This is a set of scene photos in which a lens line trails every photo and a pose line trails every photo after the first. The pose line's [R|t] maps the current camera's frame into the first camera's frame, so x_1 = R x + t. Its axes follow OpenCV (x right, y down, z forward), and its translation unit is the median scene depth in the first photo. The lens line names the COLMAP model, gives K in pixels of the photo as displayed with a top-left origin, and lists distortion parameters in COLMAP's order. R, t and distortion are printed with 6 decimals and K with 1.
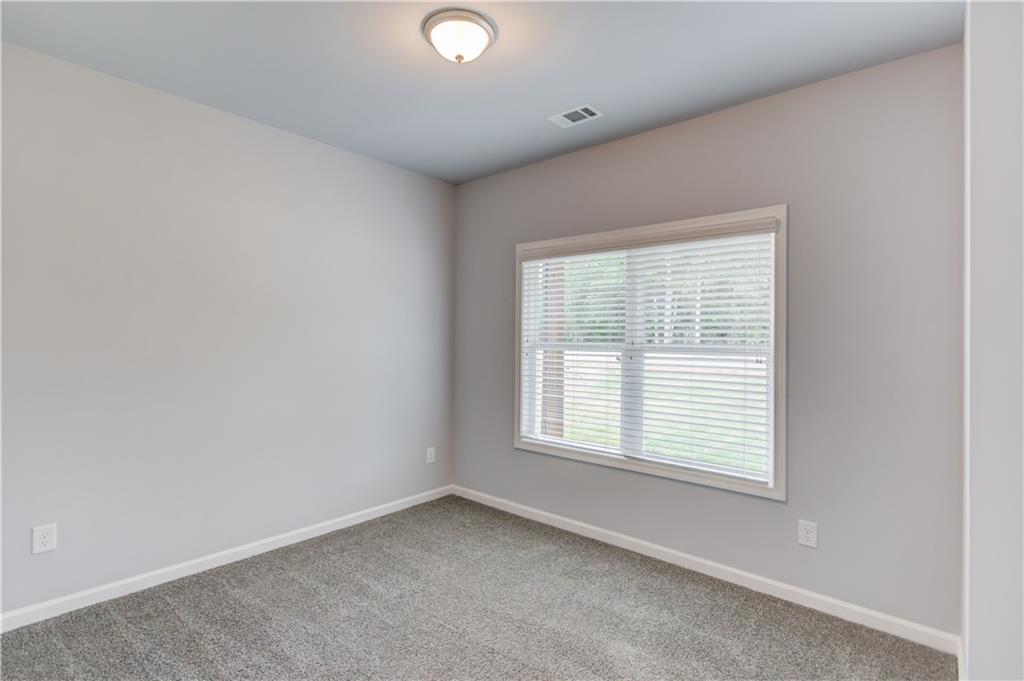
lens RADIAL K [[490.2, 0, 512.0], [0, 490.2, 340.5], [0, 0, 1]] dist [-0.003406, -0.000404]
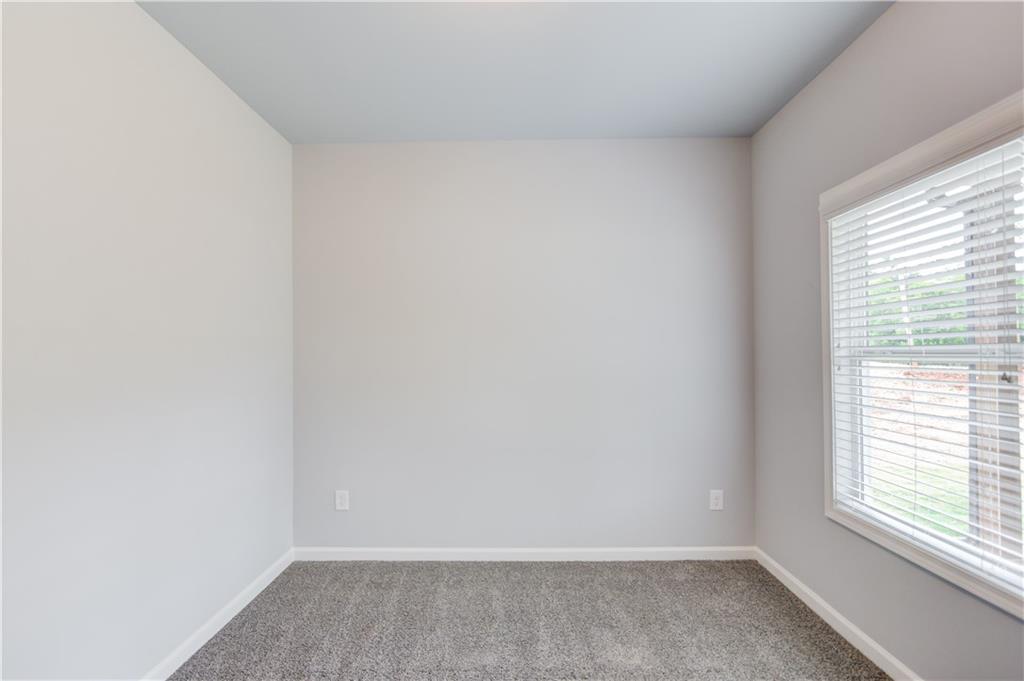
lens RADIAL K [[490.2, 0, 512.0], [0, 490.2, 340.5], [0, 0, 1]] dist [-0.003406, -0.000404]
pose [[0.643297, -0.030393, -0.765013, 0.236775], [0.012369, 0.999494, -0.029308, 0.006717], [0.765517, 0.009391, 0.643347, 0.291828]]
